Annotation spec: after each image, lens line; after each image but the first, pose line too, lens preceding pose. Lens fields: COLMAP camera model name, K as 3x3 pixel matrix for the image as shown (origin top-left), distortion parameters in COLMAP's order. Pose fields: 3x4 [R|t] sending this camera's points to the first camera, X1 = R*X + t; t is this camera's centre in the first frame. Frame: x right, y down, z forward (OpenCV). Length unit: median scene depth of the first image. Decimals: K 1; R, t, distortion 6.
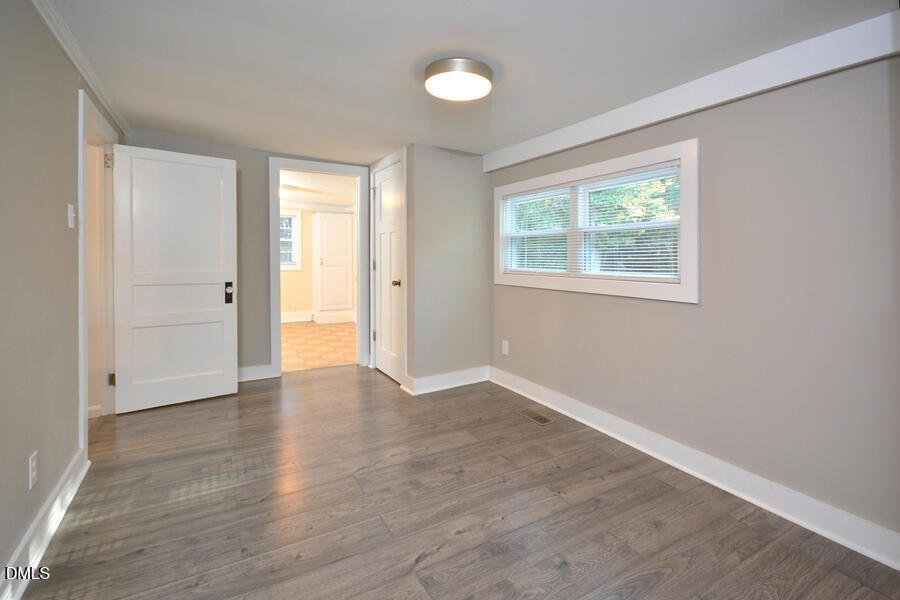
lens RADIAL K [[414.0, 0, 450.6], [0, 414.0, 260.7], [0, 0, 1]] dist [0.000976, 0.000141]
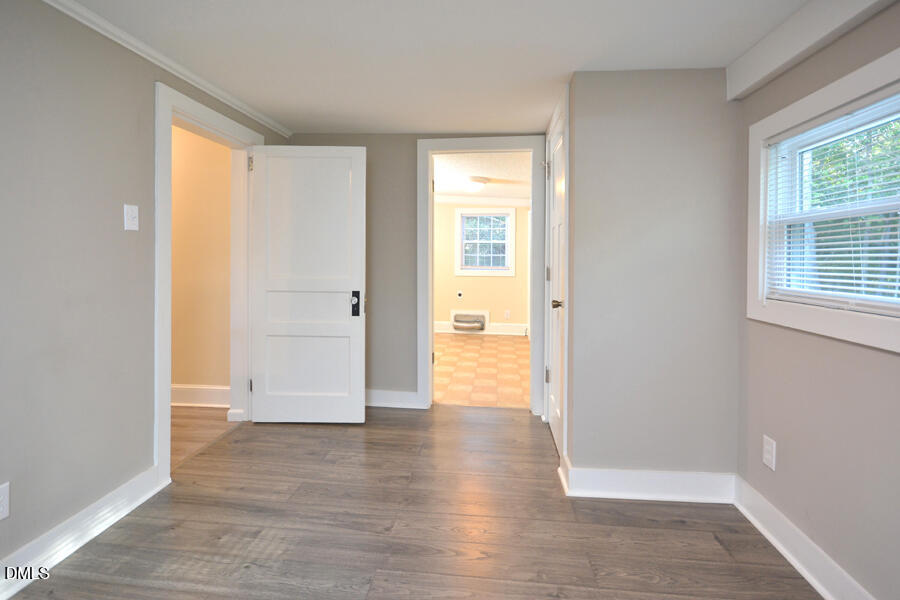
lens RADIAL K [[430.5, 0, 441.4], [0, 430.5, 265.4], [0, 0, 1]] dist [0.001015, 0.000294]
pose [[0.800338, 0.010475, -0.599458, 0.143760], [-0.008998, 0.999945, 0.005461, -0.008017], [0.599482, 0.001023, 0.800388, 0.425974]]
